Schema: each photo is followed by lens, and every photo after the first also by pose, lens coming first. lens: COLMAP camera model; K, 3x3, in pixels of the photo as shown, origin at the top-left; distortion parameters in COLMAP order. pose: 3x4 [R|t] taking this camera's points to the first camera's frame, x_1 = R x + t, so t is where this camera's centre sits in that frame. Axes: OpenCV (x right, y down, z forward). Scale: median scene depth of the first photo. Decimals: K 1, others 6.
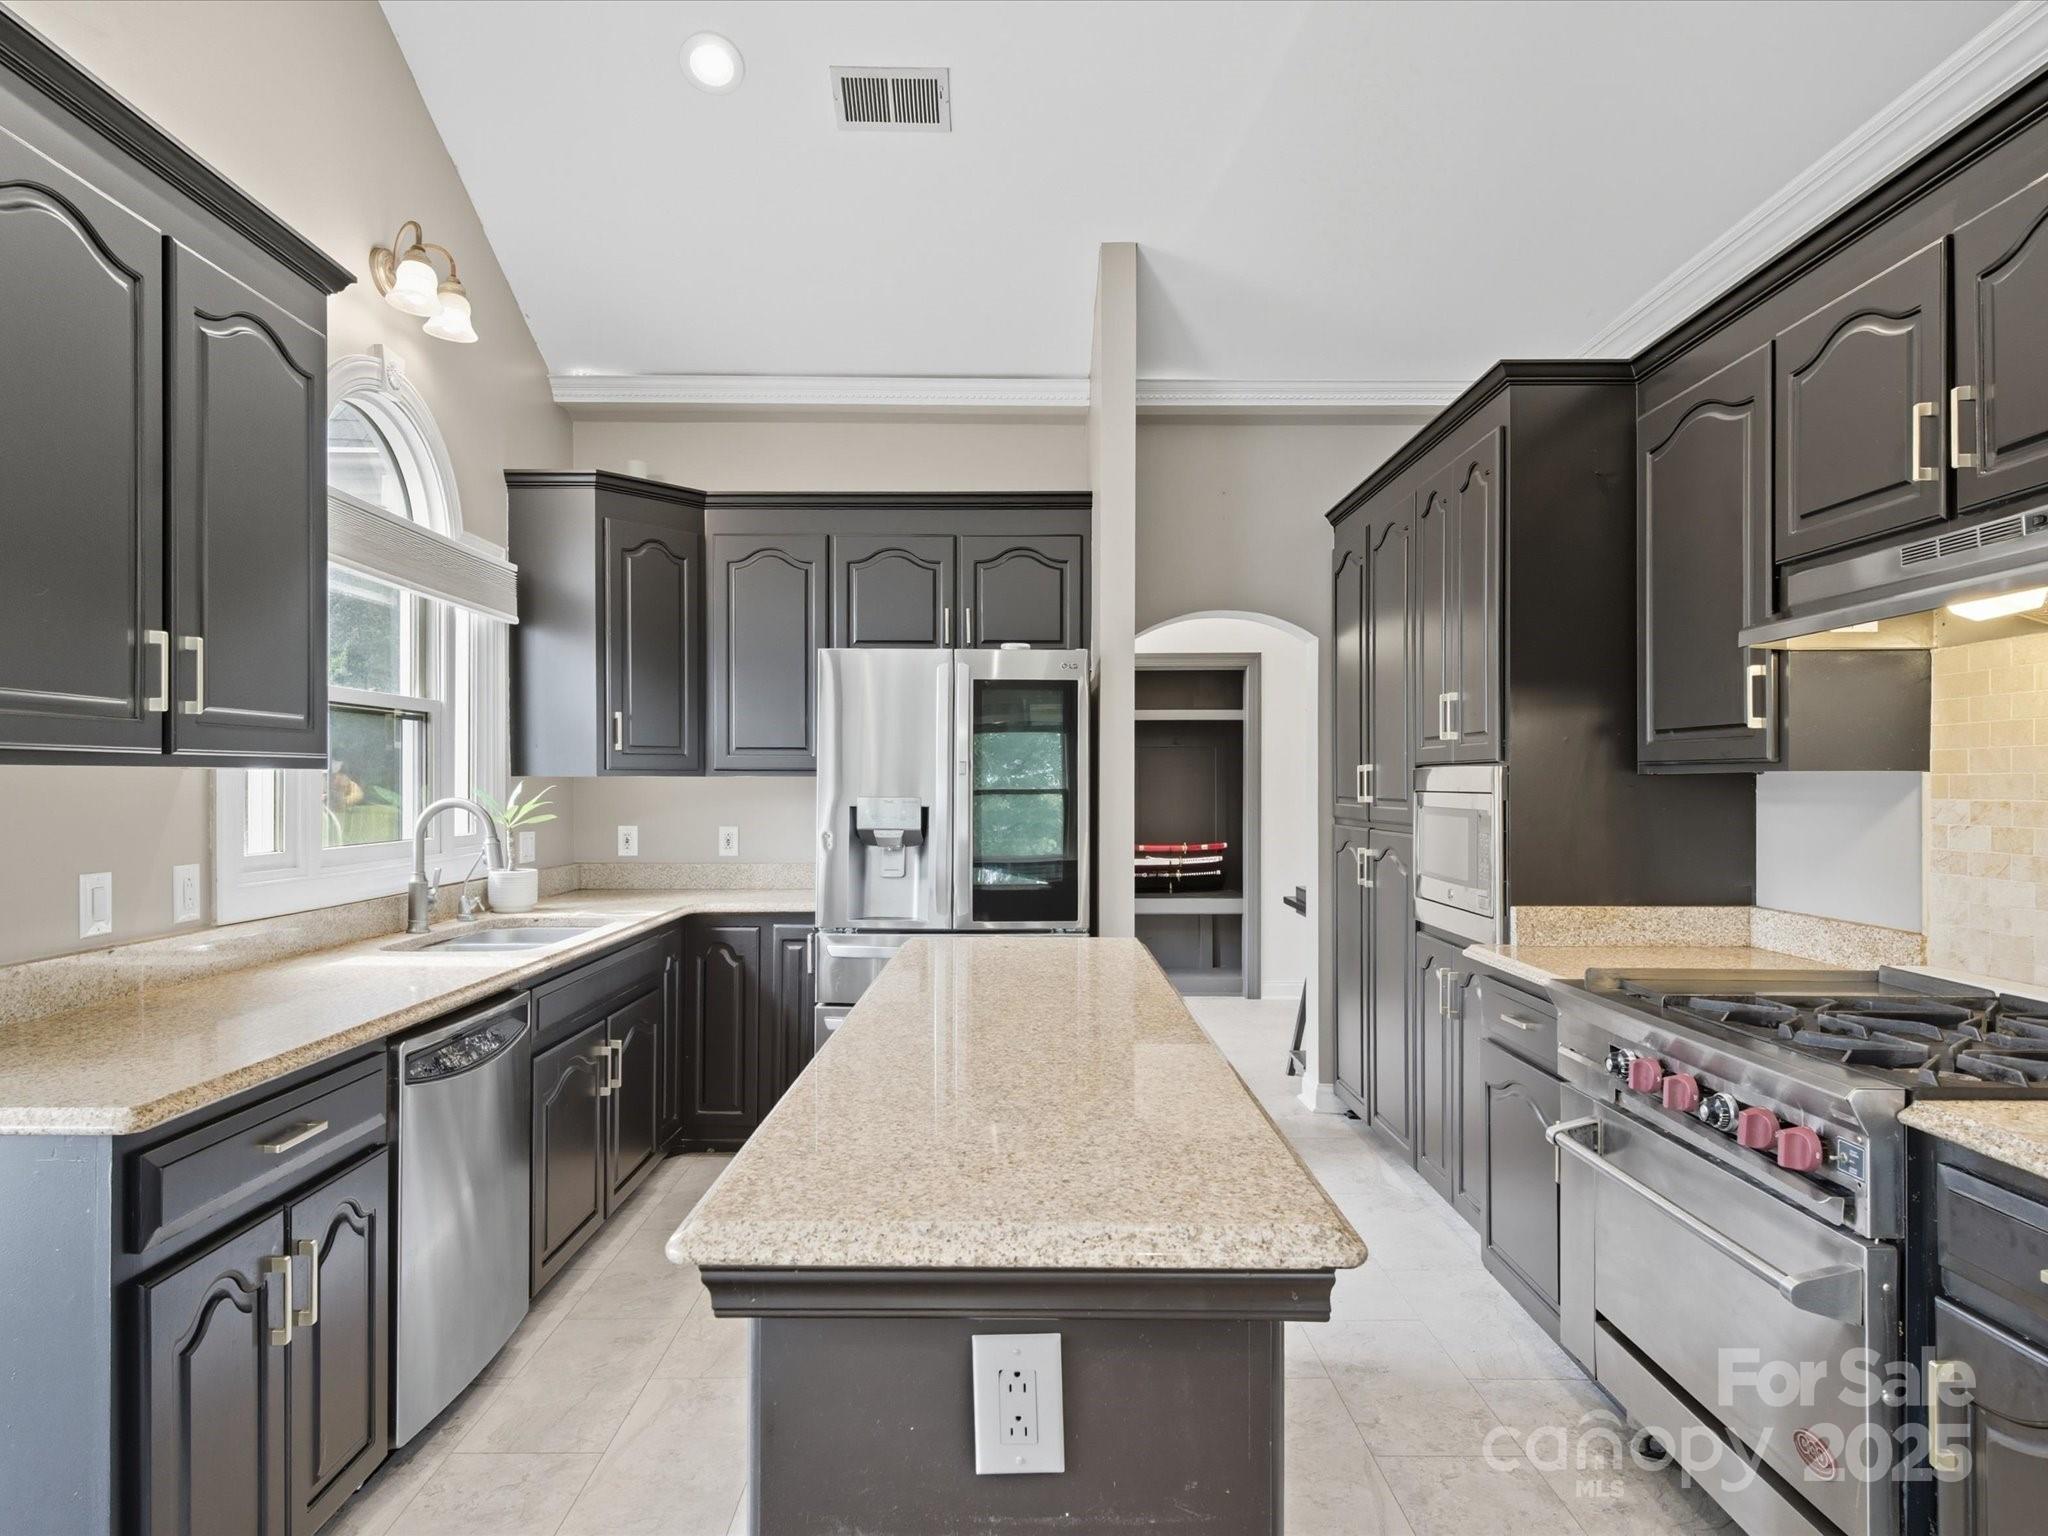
lens RADIAL K [[1208.0, 0, 1024.0], [0, 1208.0, 768.0], [0, 0, 1]] dist [0.047748, -0.001234]
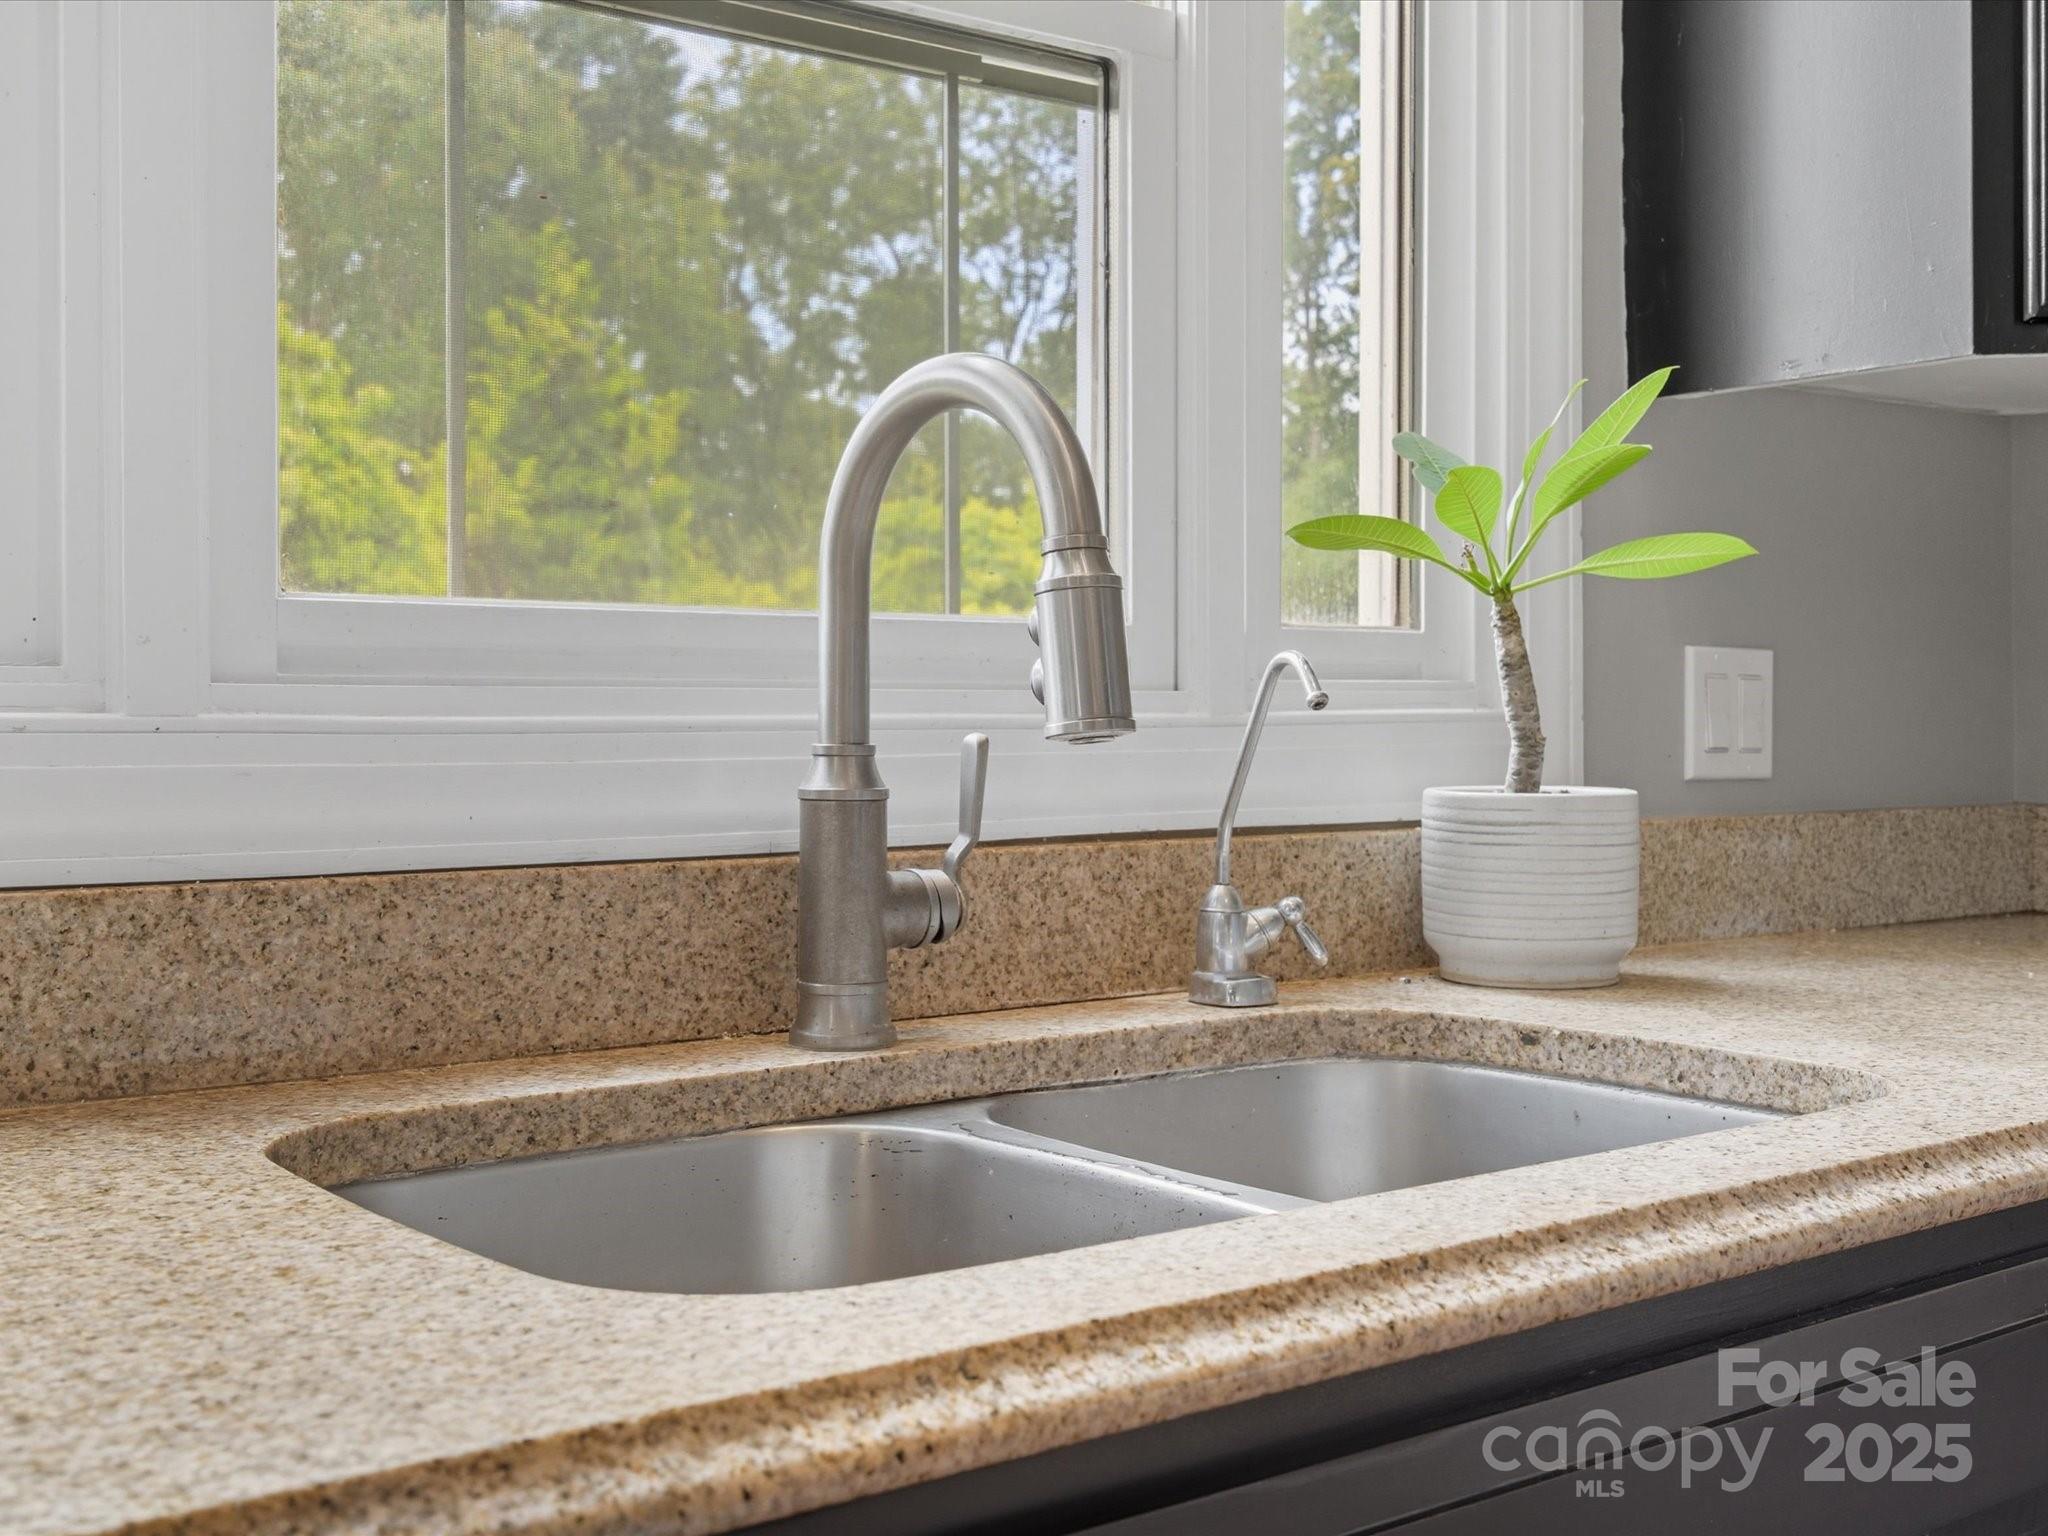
lens RADIAL K [[2325.7, 0, 1024.0], [0, 2325.7, 768.0], [0, 0, 1]] dist [0.144193, 0.001156]
pose [[0.624064, 0.024875, -0.780977, -0.137701], [0.005946, 0.999313, 0.036580, 0.060018], [0.781351, -0.027472, 0.623487, 0.626828]]
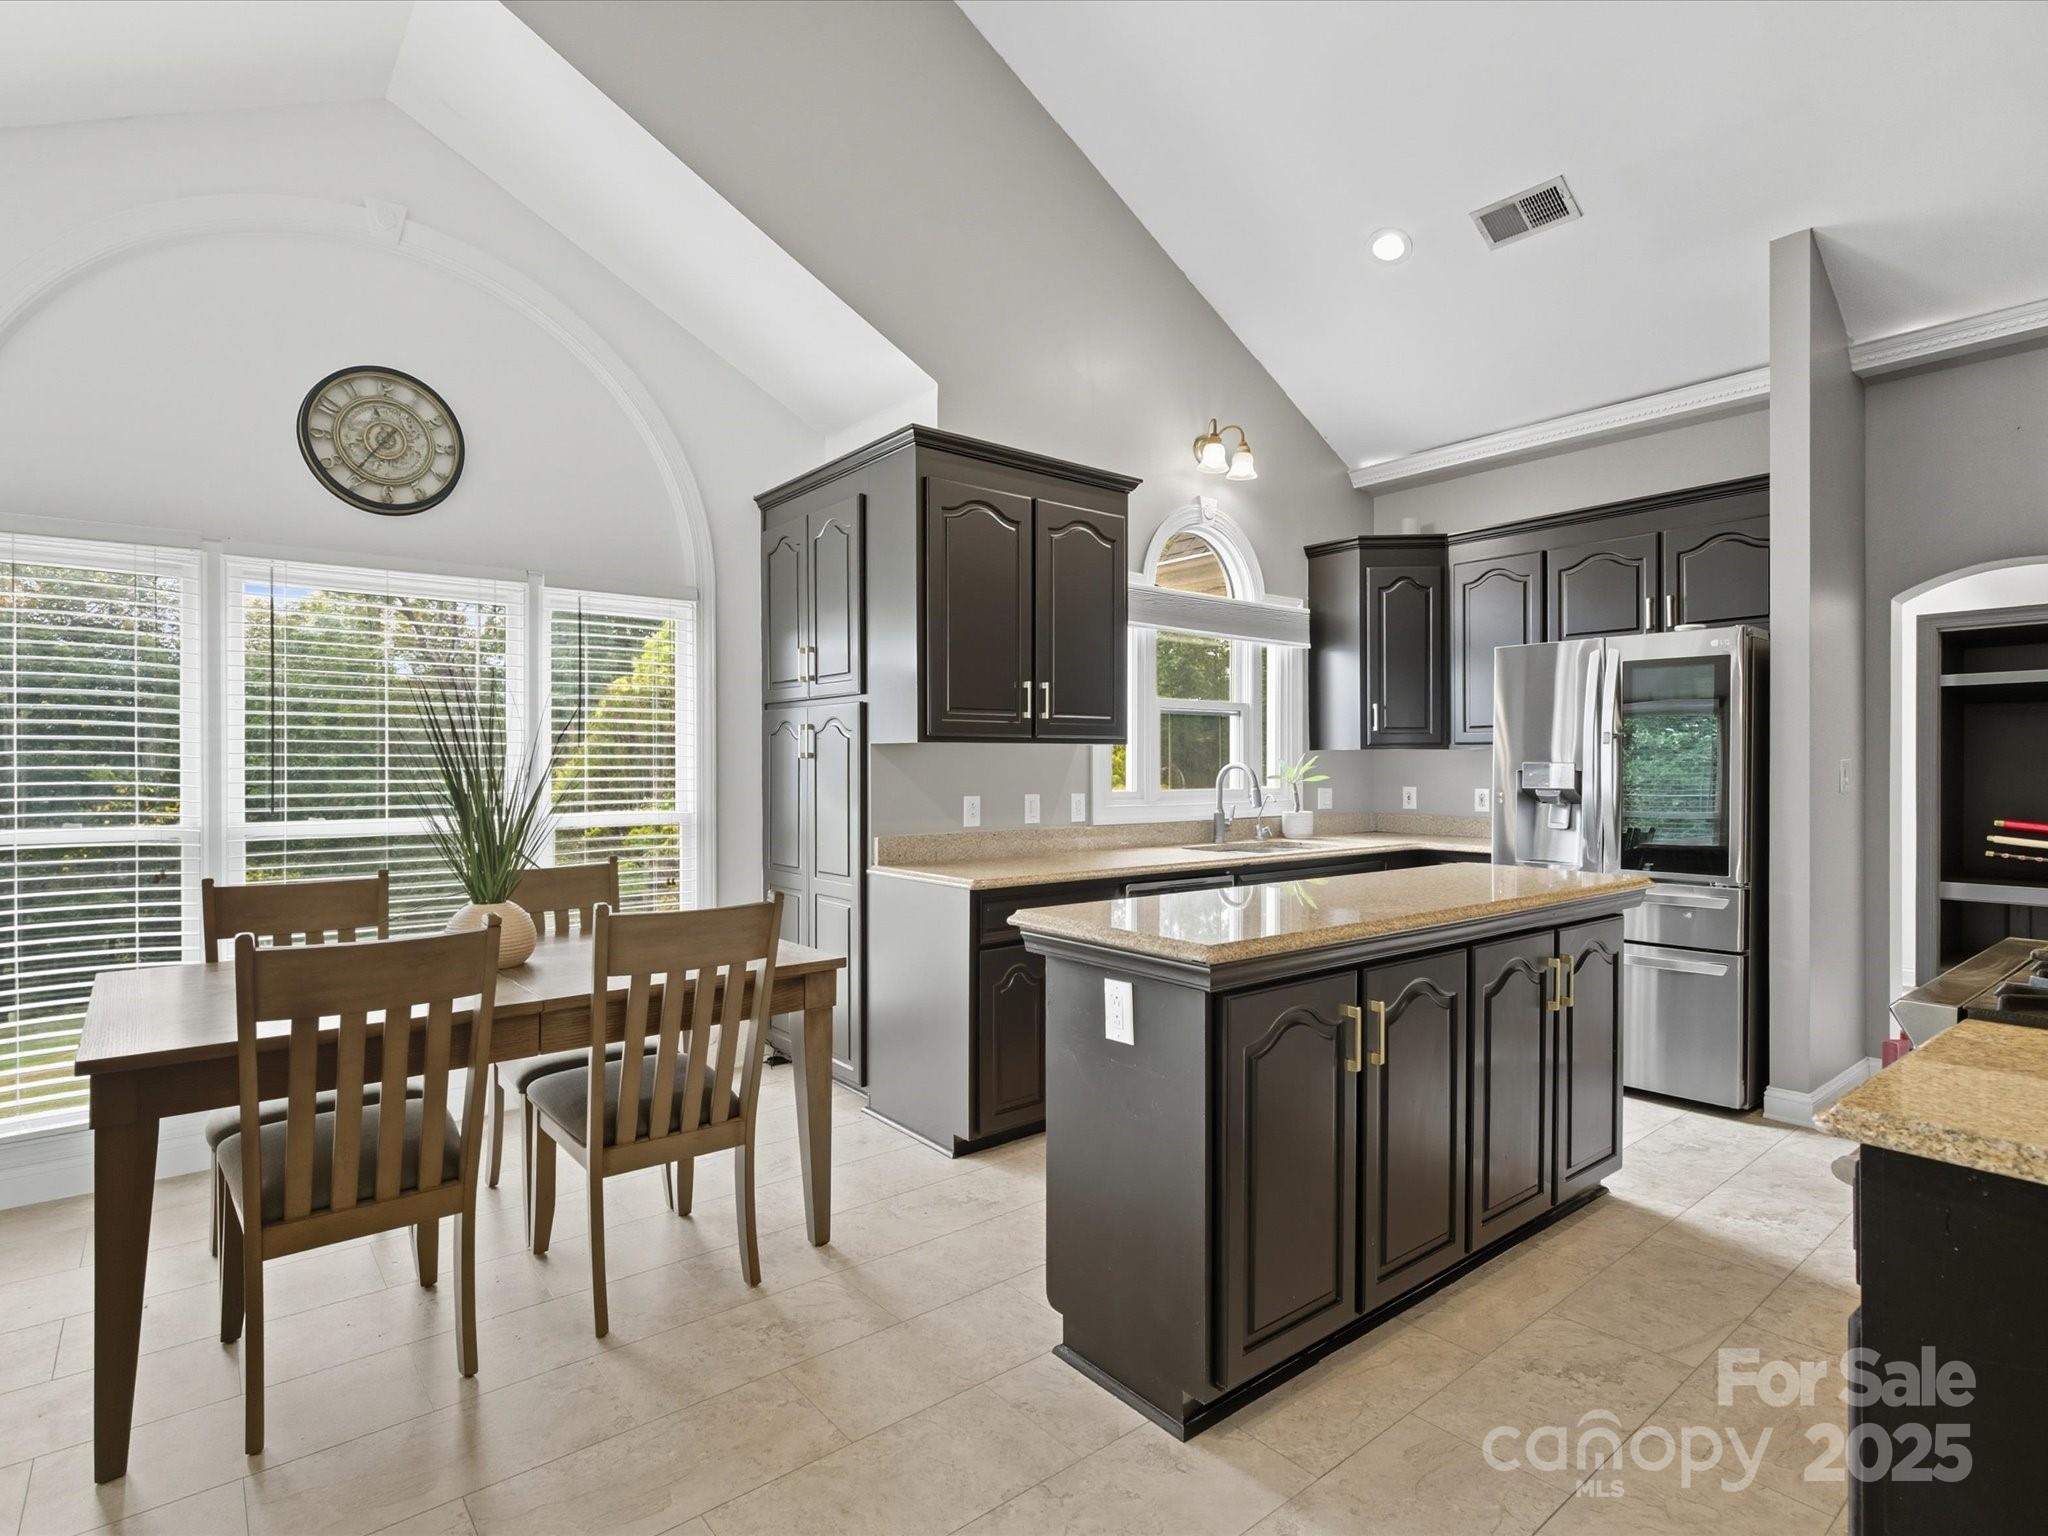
lens RADIAL K [[1062.6, 0, 1024.0], [0, 1062.6, 768.0], [0, 0, 1]] dist [-0.003001, -0.000537]
pose [[0.628548, -0.002602, -0.777766, 0.375895], [0.012960, 0.999891, 0.007128, 0.014360], [0.777662, -0.014560, 0.628513, -0.095007]]
